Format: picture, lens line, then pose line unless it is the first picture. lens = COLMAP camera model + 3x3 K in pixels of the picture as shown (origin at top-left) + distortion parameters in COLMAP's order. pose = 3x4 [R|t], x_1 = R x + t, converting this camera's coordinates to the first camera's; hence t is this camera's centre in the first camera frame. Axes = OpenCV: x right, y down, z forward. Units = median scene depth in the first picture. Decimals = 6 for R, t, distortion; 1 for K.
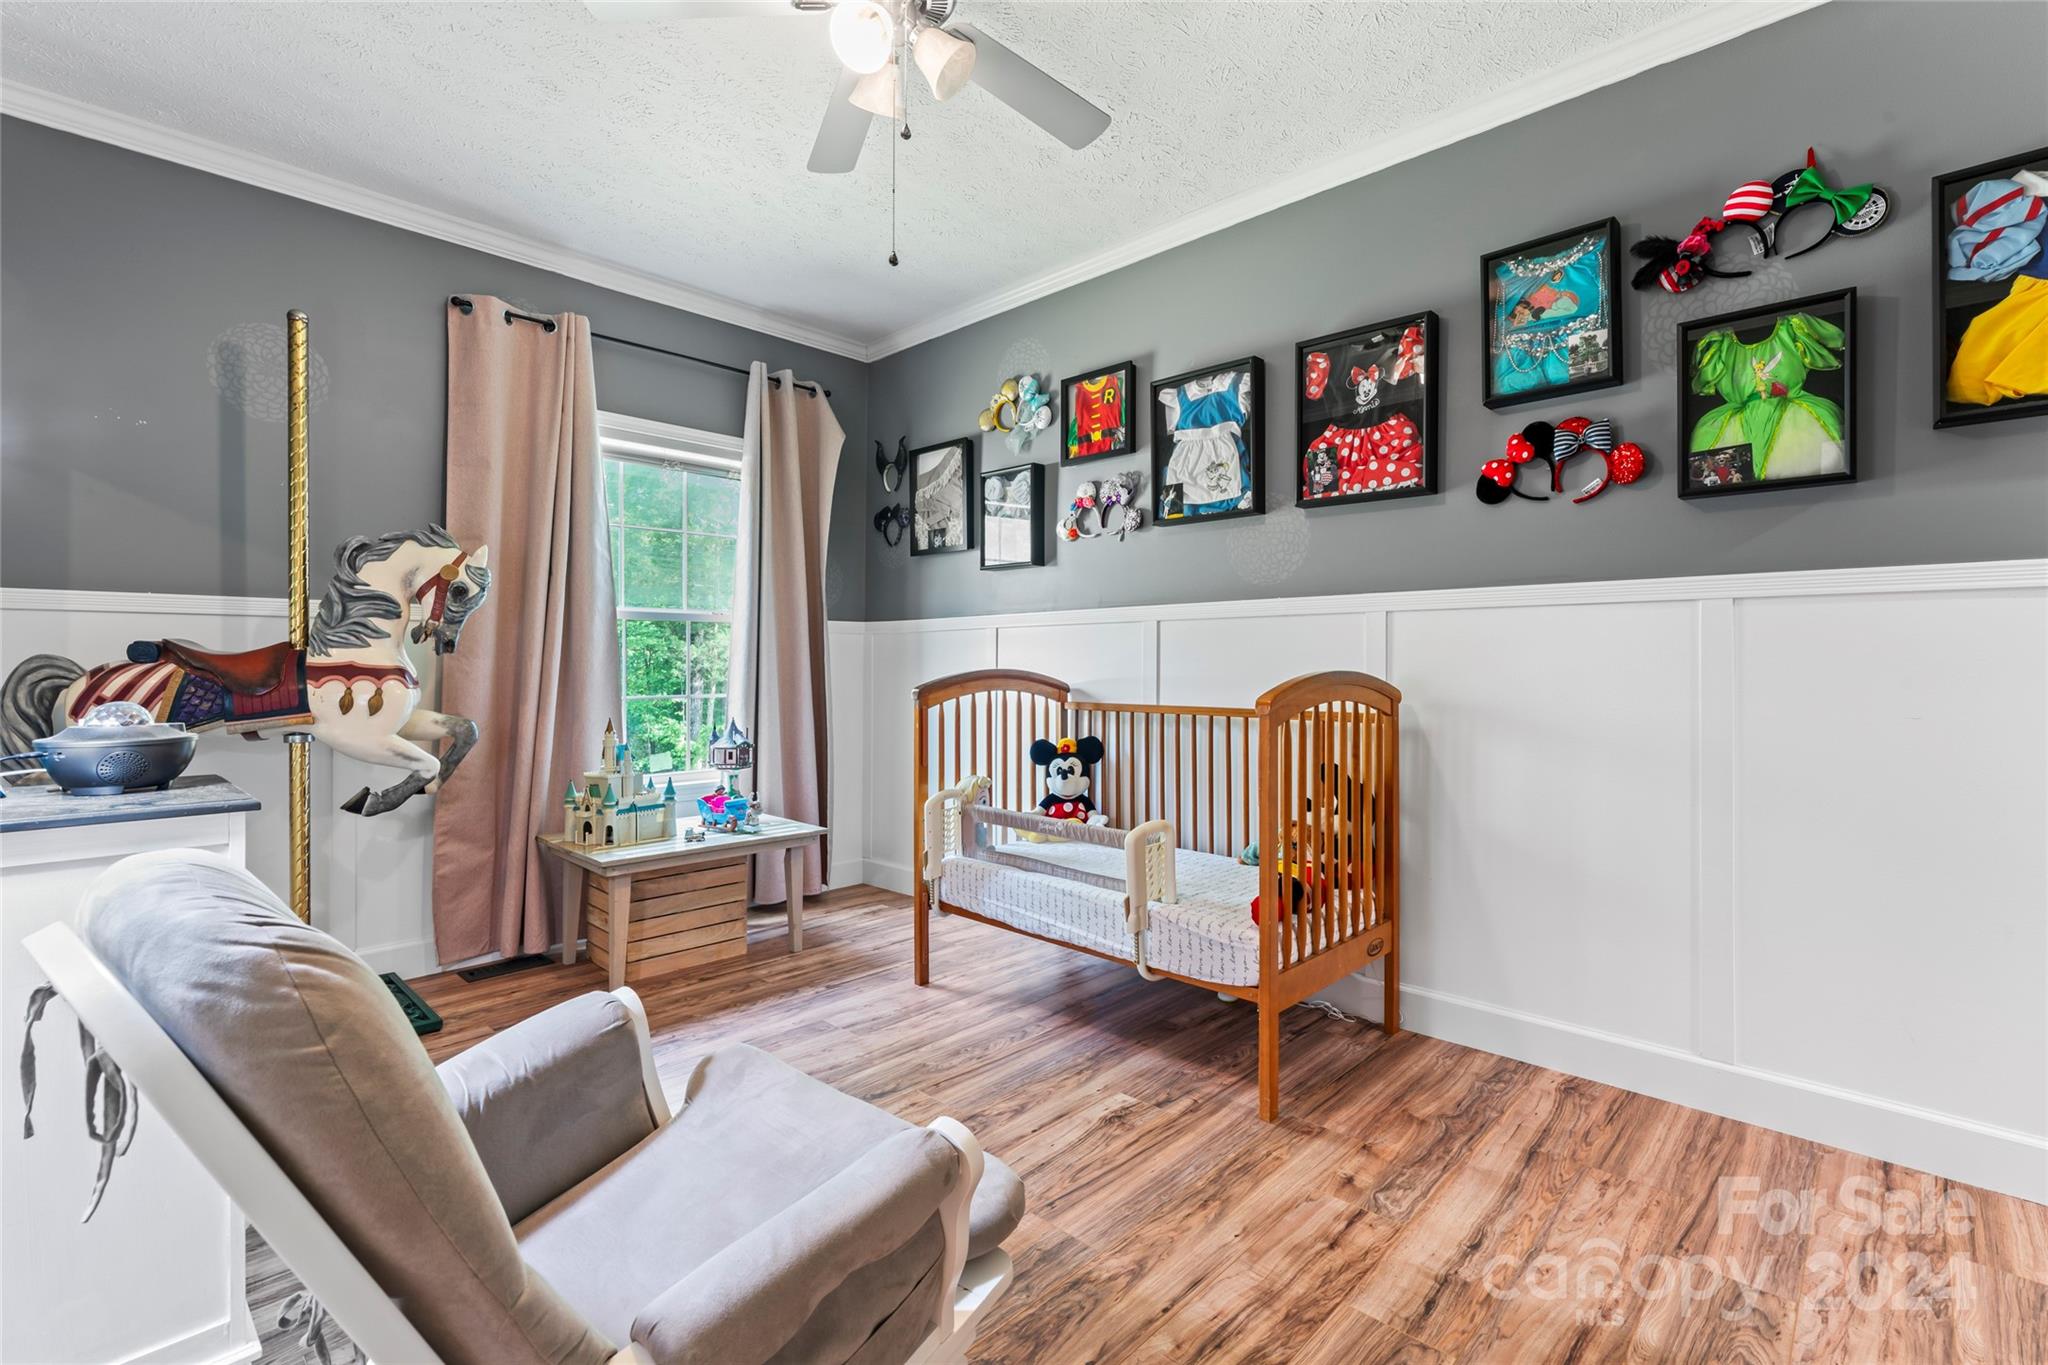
lens RADIAL K [[919.9, 0, 1023.4], [0, 919.9, 663.0], [0, 0, 1]] dist [-0.004260, -0.000475]
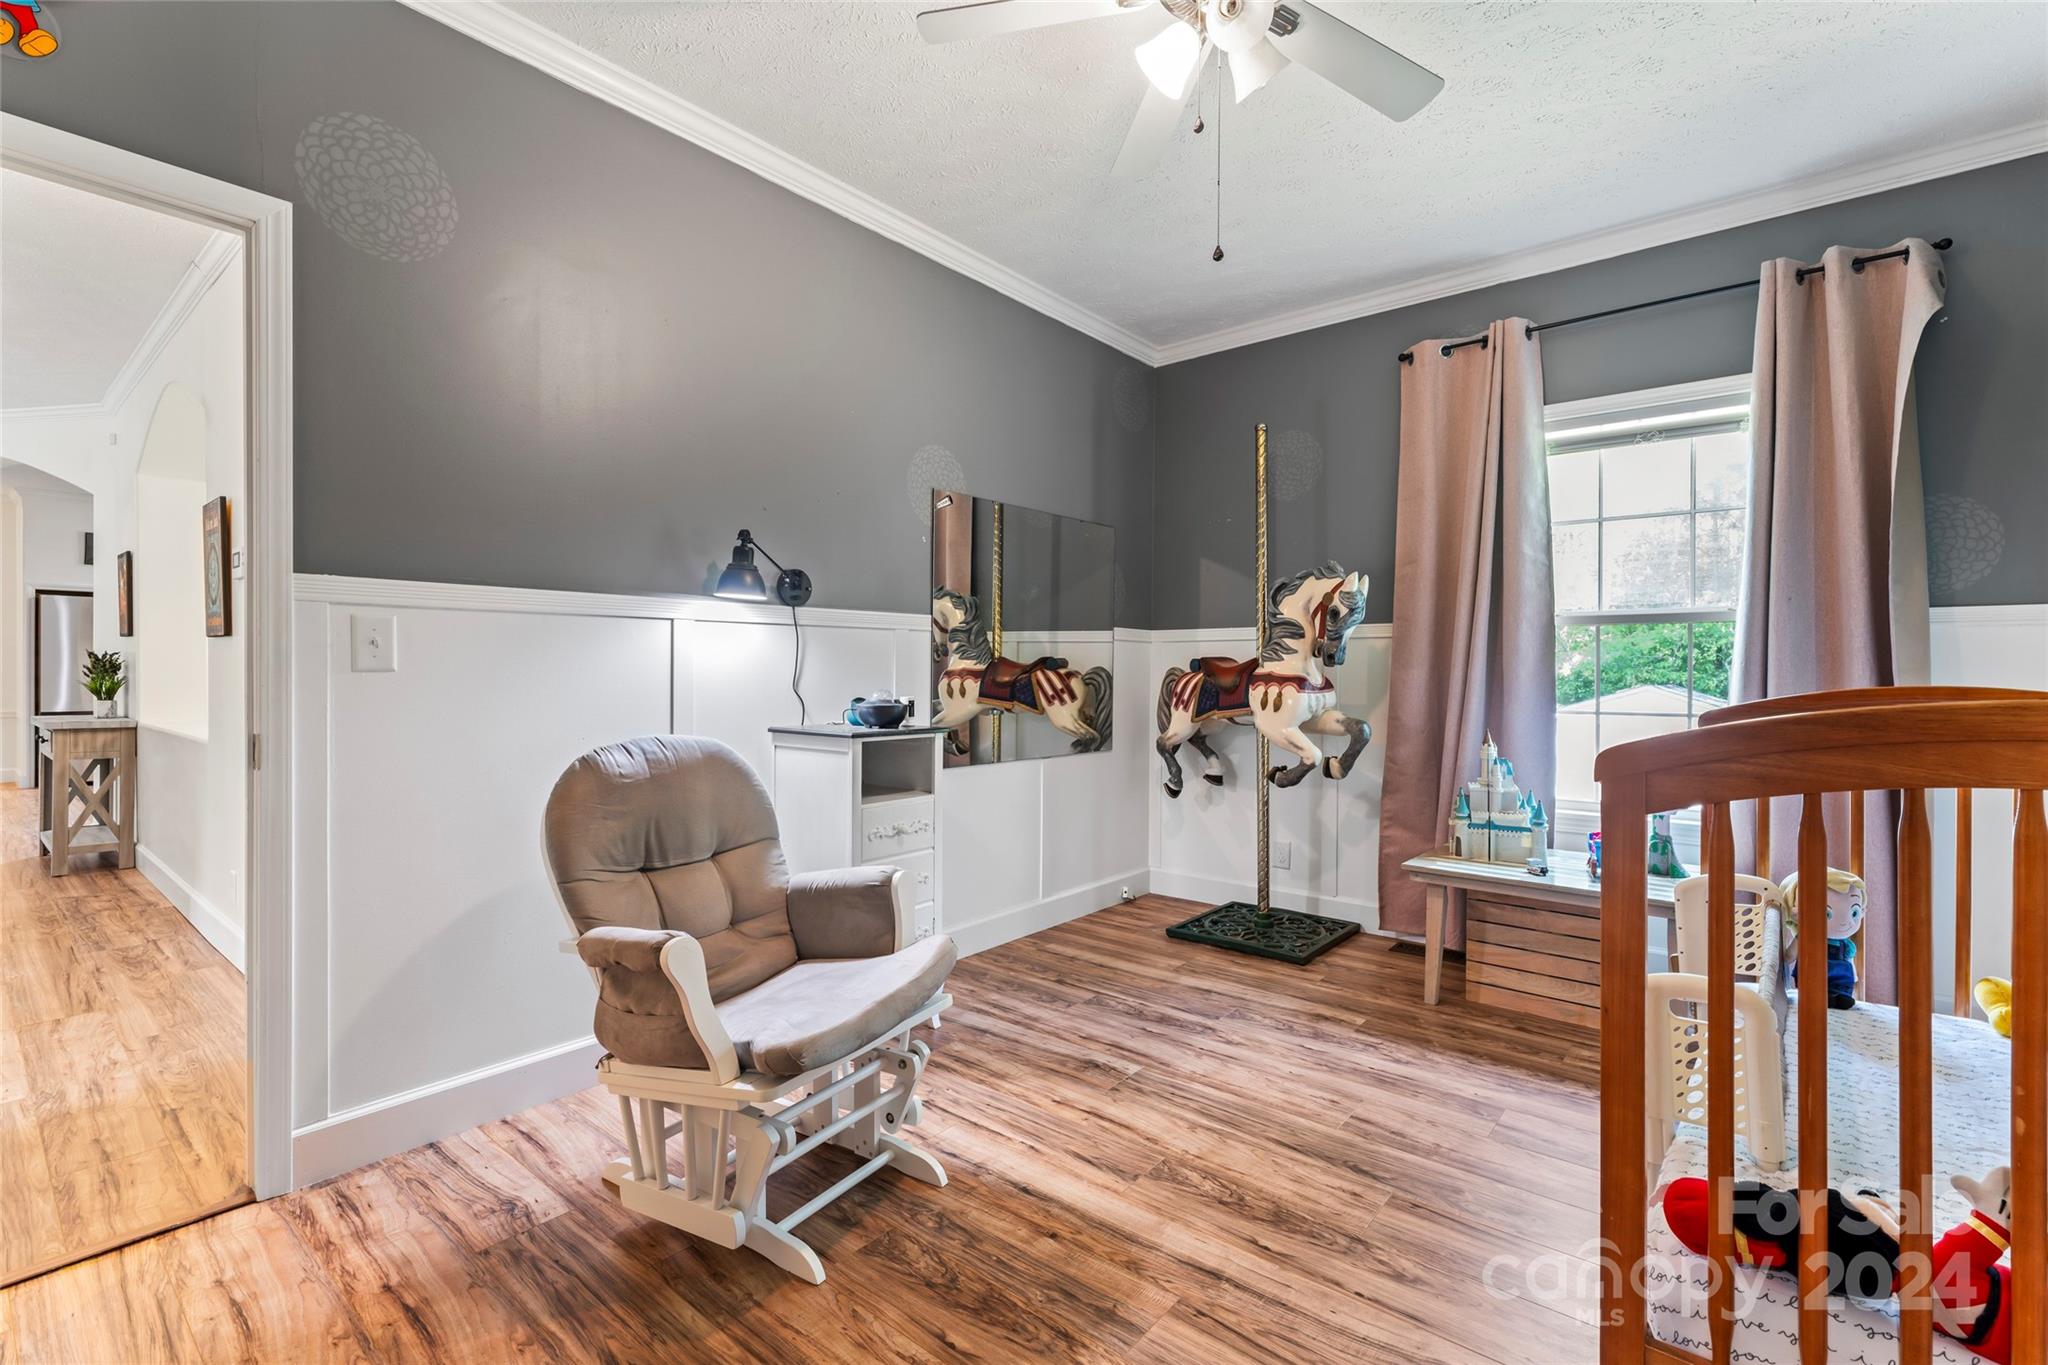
lens RADIAL K [[919.9, 0, 1024.4], [0, 919.9, 678.3], [0, 0, 1]] dist [-0.004260, -0.000475]
pose [[0.067693, 0.008410, -0.997671, 0.549033], [-0.002648, 0.999962, 0.008250, -0.001828], [0.997703, 0.002083, 0.067713, 0.498466]]
